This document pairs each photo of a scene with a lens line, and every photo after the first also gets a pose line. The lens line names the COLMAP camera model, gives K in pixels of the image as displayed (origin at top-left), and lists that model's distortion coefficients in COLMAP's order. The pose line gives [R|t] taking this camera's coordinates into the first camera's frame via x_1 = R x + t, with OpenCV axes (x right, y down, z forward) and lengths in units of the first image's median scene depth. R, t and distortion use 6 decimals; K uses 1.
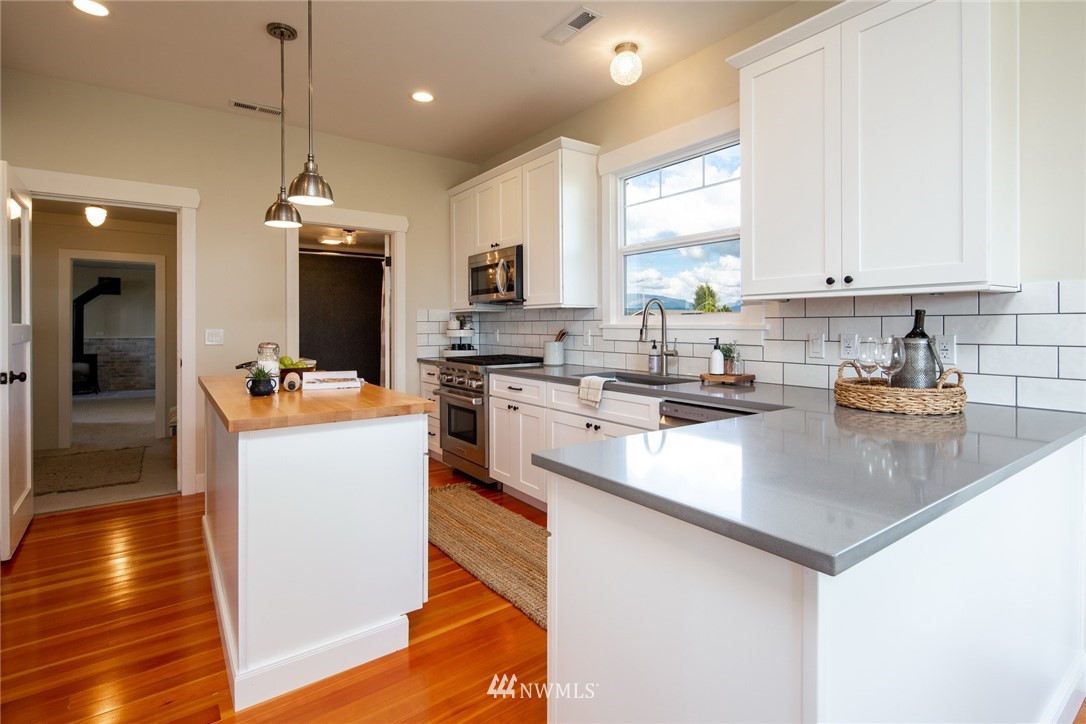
lens RADIAL K [[524.7, 0, 540.6], [0, 524.7, 326.0], [0, 0, 1]] dist [0.001099, 0.000089]
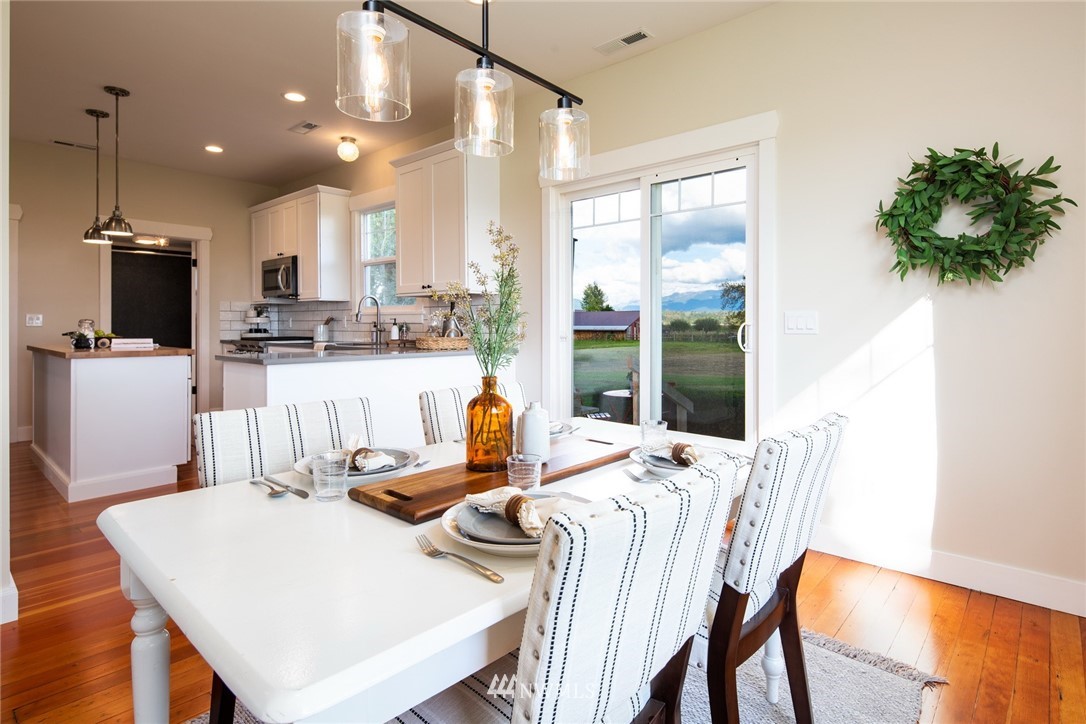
lens RADIAL K [[570.3, 0, 575.9], [0, 570.3, 325.5], [0, 0, 1]] dist [-0.001542, -0.001438]
pose [[0.969999, 0.002938, 0.243092, 0.332315], [-0.002523, 0.999995, -0.002018, 0.034406], [-0.243097, 0.001344, 0.970001, -0.686363]]
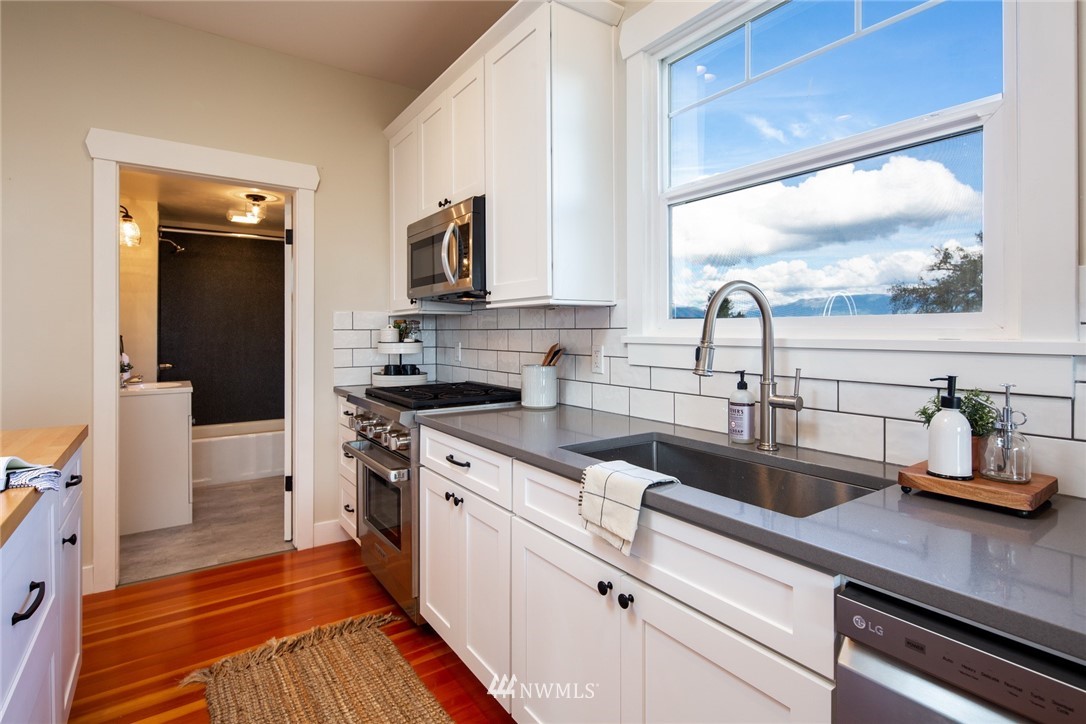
lens RADIAL K [[524.7, 0, 540.6], [0, 524.7, 326.0], [0, 0, 1]] dist [0.001099, 0.000089]
pose [[0.999855, 0.000620, -0.016999, 0.037572], [-0.000849, 0.999909, -0.013464, -0.006048], [0.016989, 0.013476, 0.999765, 0.453762]]
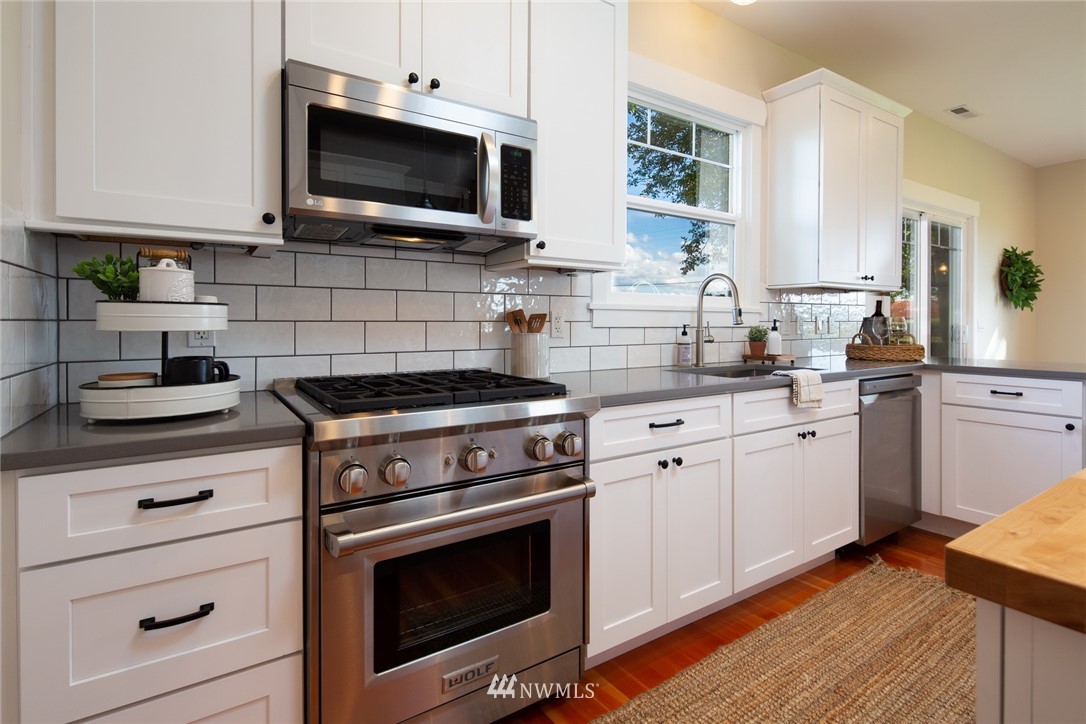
lens RADIAL K [[524.7, 0, 540.6], [0, 524.7, 326.0], [0, 0, 1]] dist [0.001099, 0.000089]
pose [[0.049090, -0.001505, 0.998793, -0.516816], [0.001510, 0.999998, 0.001433, 0.023516], [-0.998793, 0.001438, 0.049092, 1.023549]]
